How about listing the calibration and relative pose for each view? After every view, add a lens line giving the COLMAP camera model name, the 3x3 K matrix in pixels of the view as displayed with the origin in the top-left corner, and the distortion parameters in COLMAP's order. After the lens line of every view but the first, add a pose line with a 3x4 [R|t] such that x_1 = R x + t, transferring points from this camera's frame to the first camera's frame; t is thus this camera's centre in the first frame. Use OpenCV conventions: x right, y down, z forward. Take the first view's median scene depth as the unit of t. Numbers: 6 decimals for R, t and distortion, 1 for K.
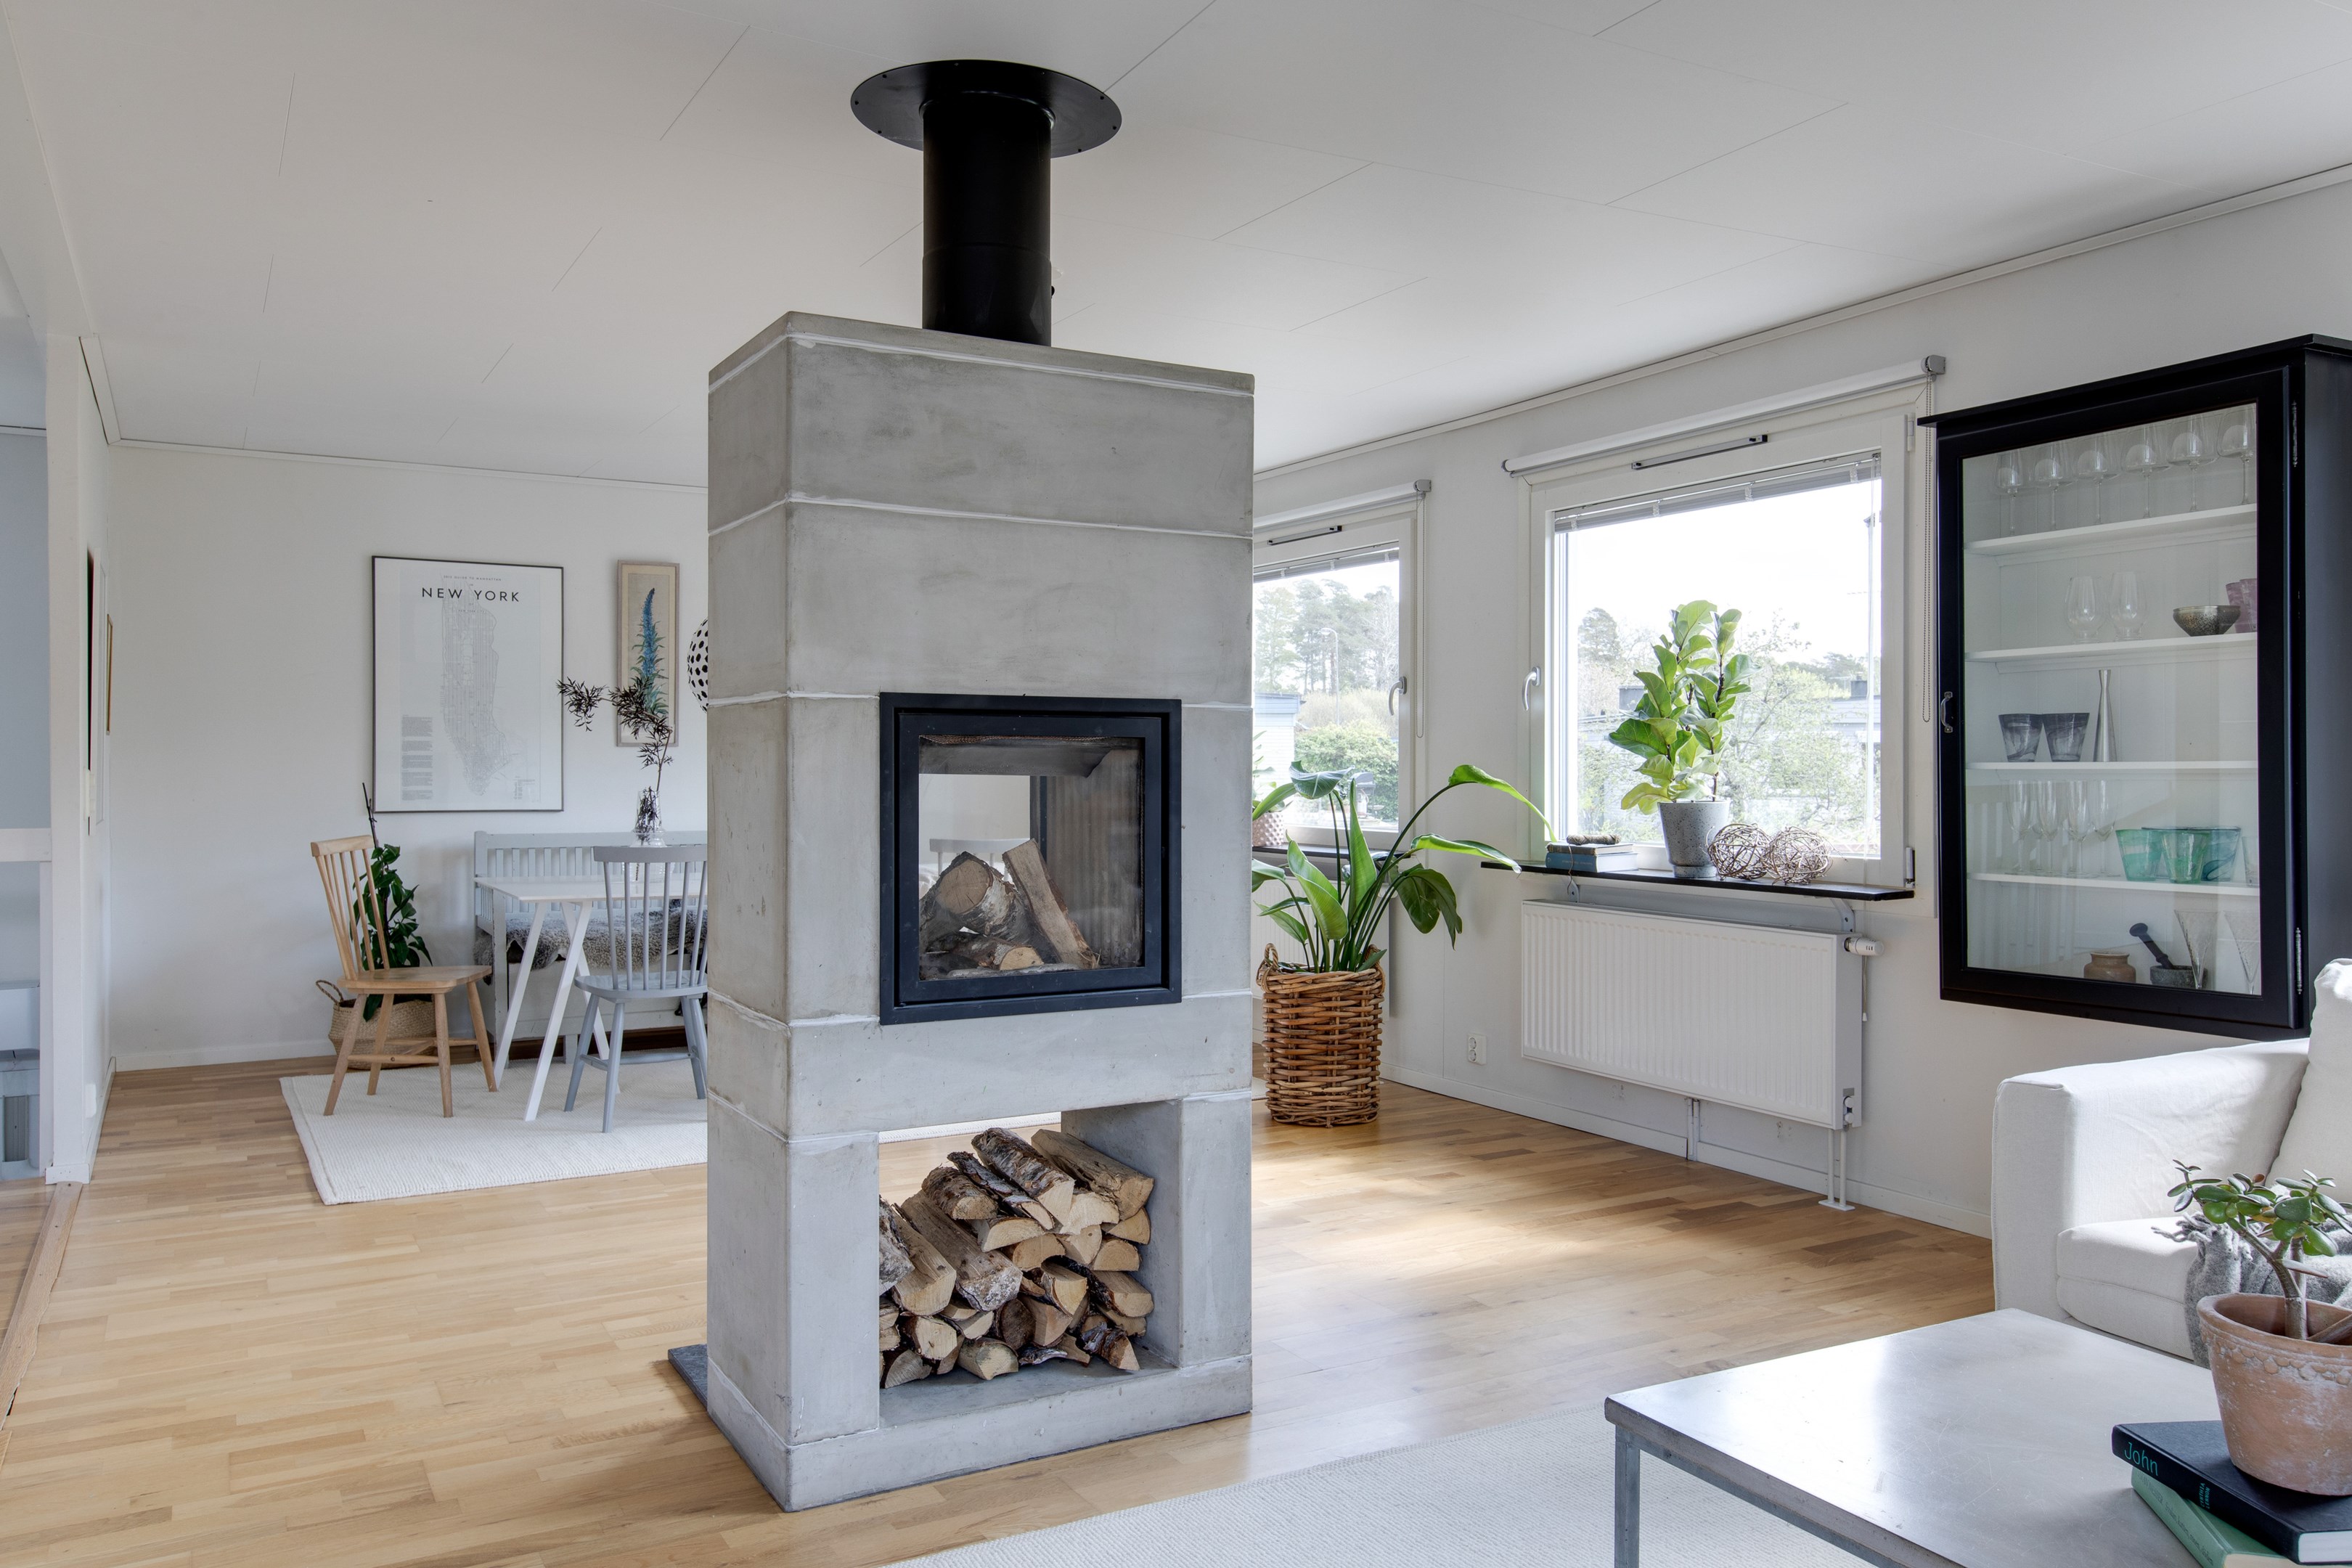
lens RADIAL K [[1695.1, 0, 1167.9], [0, 1695.1, 771.2], [0, 0, 1]] dist [0.020710, -0.004302]
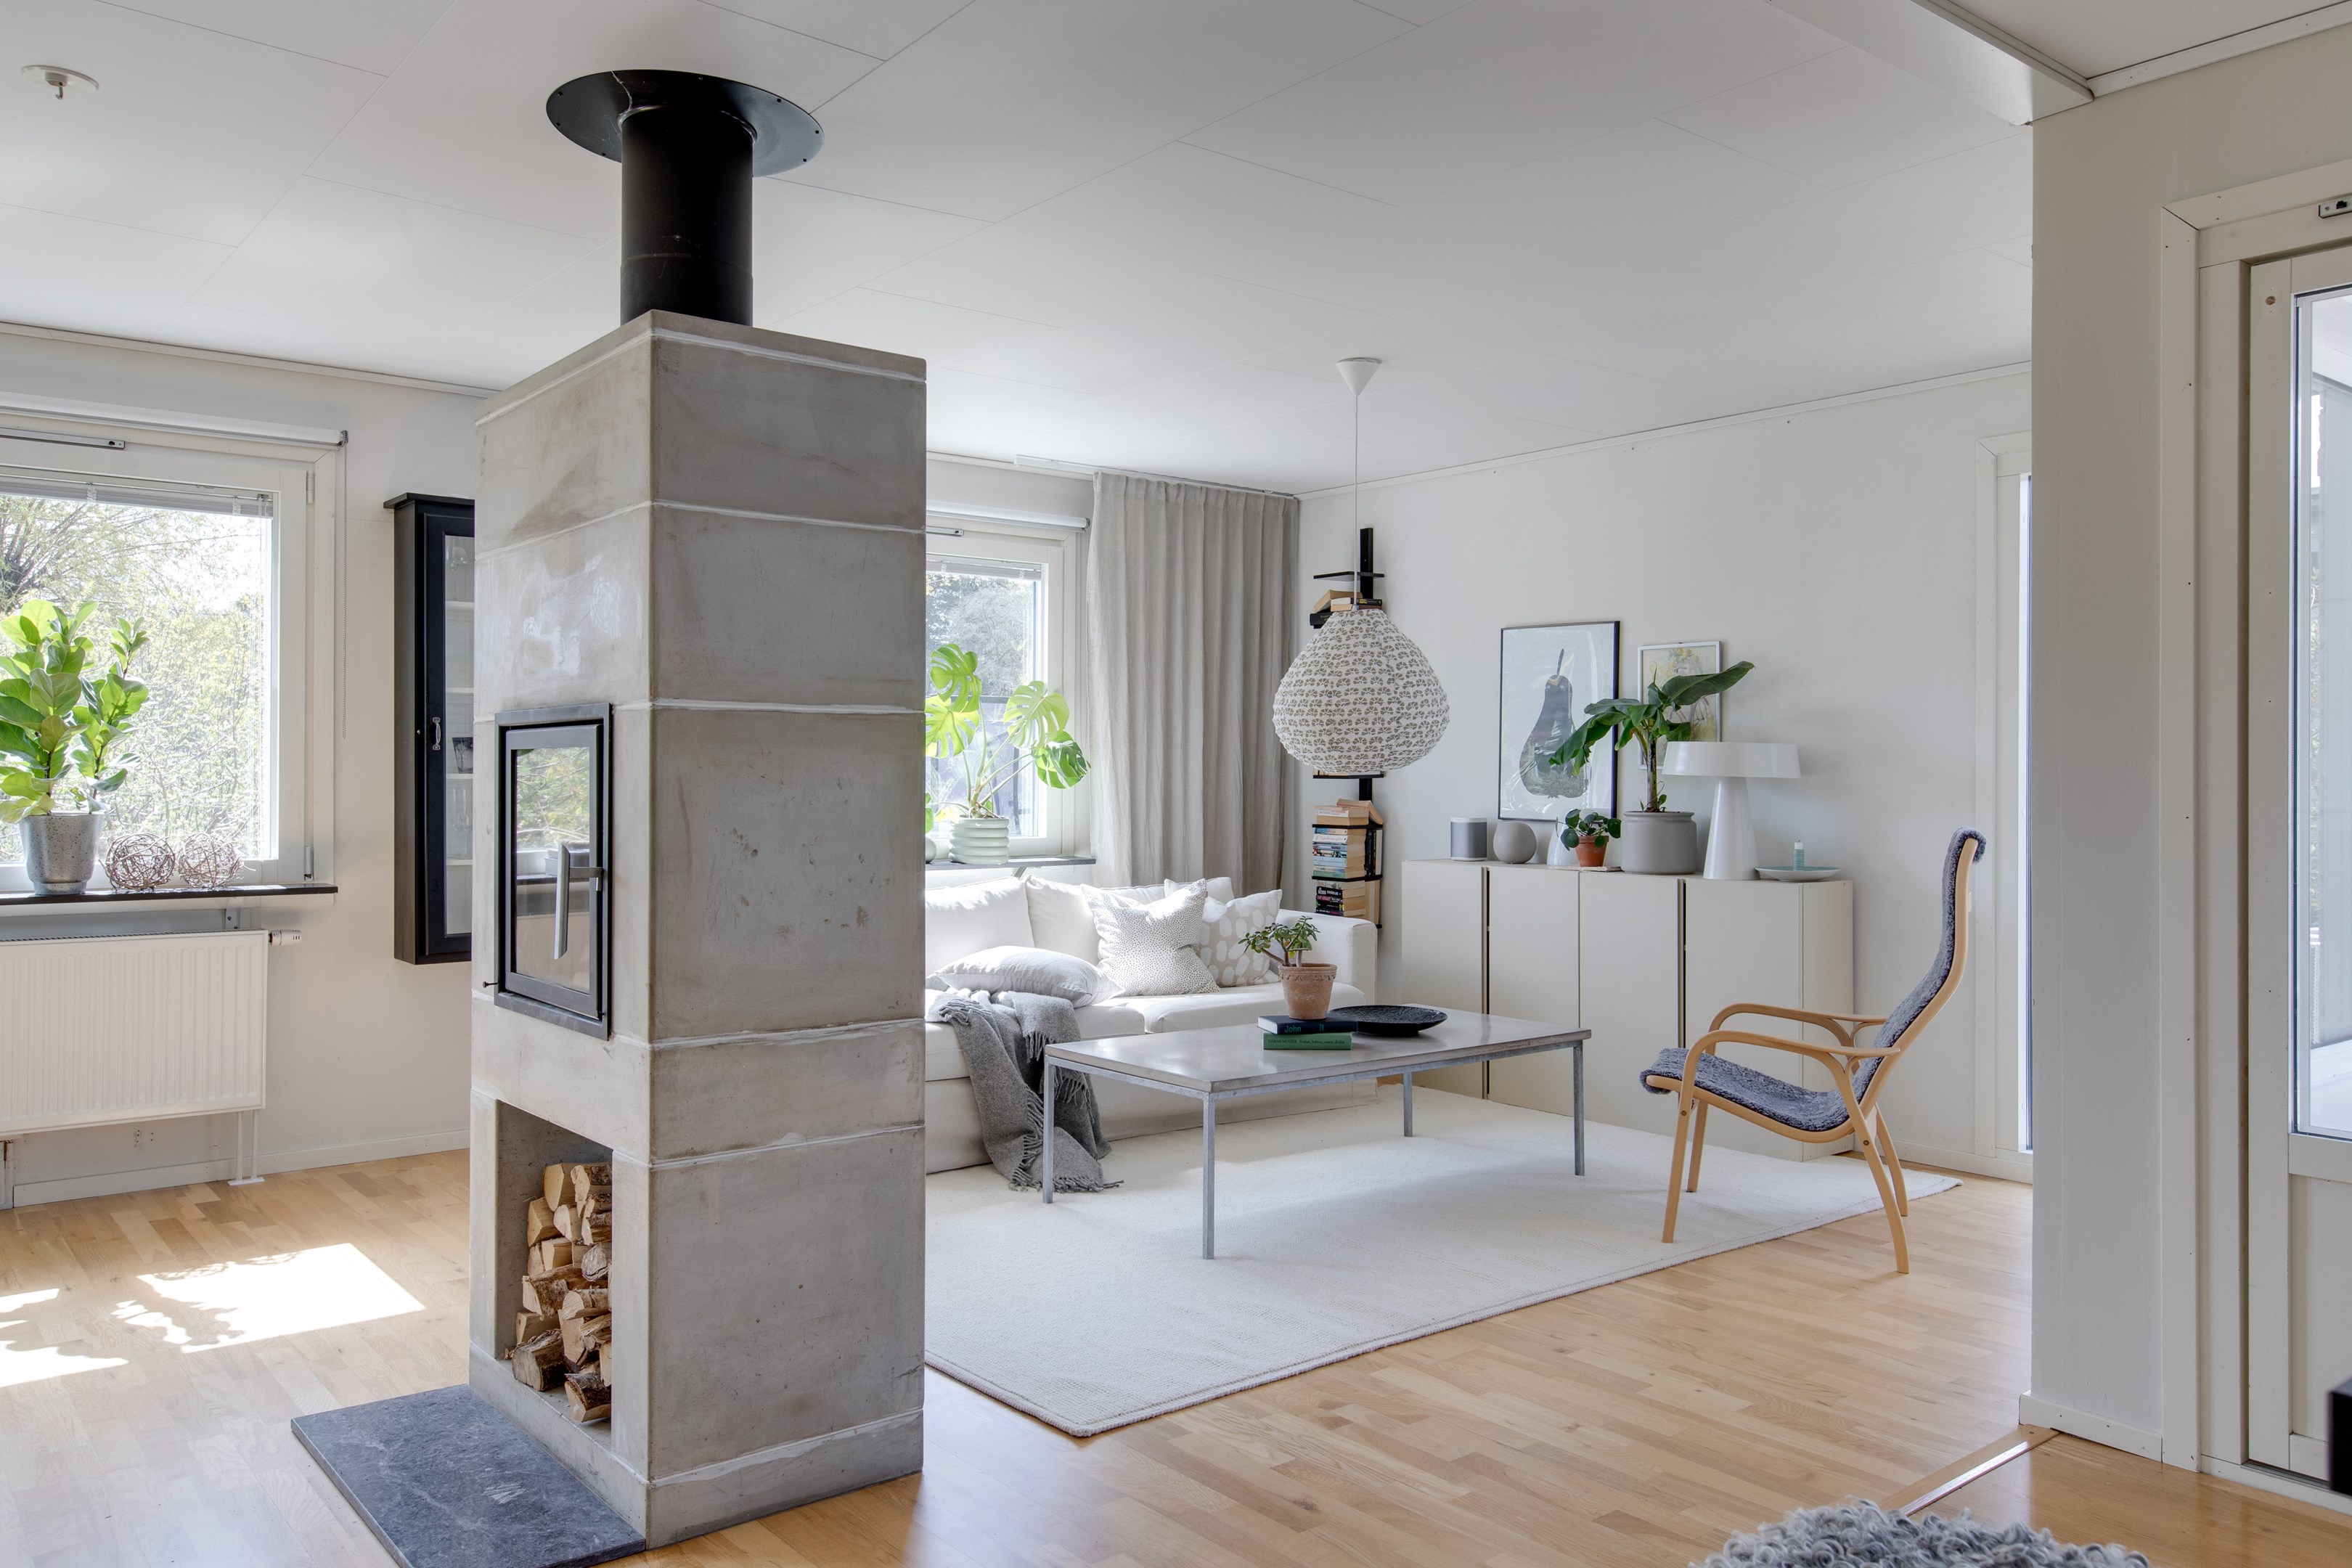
lens RADIAL K [[1695.1, 0, 1144.1], [0, 1695.1, 770.5], [0, 0, 1]] dist [0.020710, -0.004302]
pose [[-0.151836, 0.003685, 0.988399, -0.626592], [-0.000773, 0.999992, -0.003847, -0.002424], [-0.988405, -0.001349, -0.151832, 0.488831]]
